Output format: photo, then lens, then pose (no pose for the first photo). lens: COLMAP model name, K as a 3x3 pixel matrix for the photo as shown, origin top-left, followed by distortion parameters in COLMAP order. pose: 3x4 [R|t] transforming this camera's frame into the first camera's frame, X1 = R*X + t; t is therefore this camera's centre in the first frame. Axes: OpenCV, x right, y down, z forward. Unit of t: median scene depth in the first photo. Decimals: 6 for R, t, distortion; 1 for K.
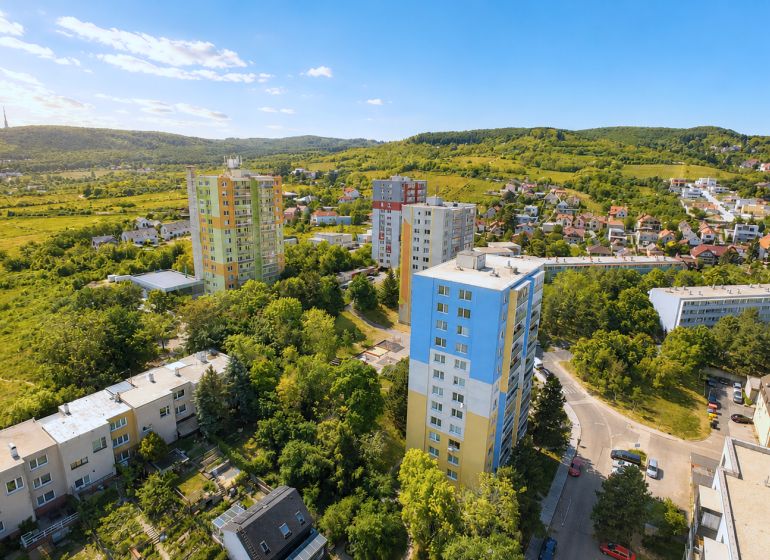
lens RADIAL K [[416.4, 0, 385.2], [0, 416.4, 277.8], [0, 0, 1]] dist [0.002865, 0.000132]
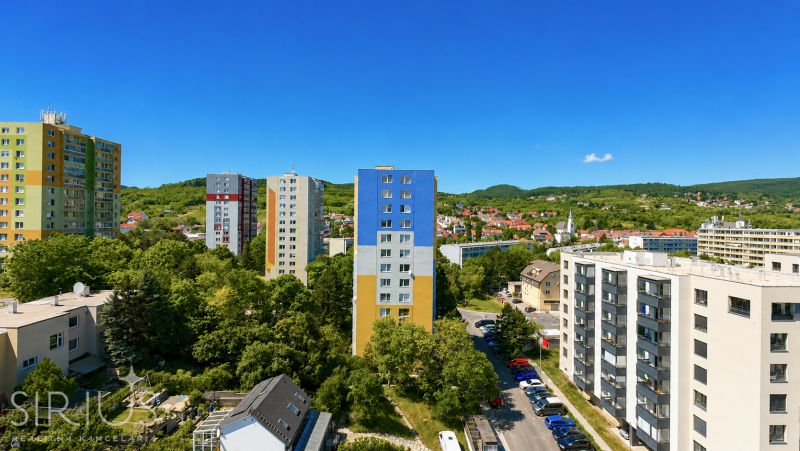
lens RADIAL K [[350.2, 0, 401.4], [0, 350.2, 222.6], [0, 0, 1]] dist [0.001122, 0.000295]
pose [[0.816963, -0.017196, 0.576434, -0.409317], [0.146890, 0.972792, -0.179163, 0.334570], [-0.557670, 0.231042, 0.797260, 0.158223]]
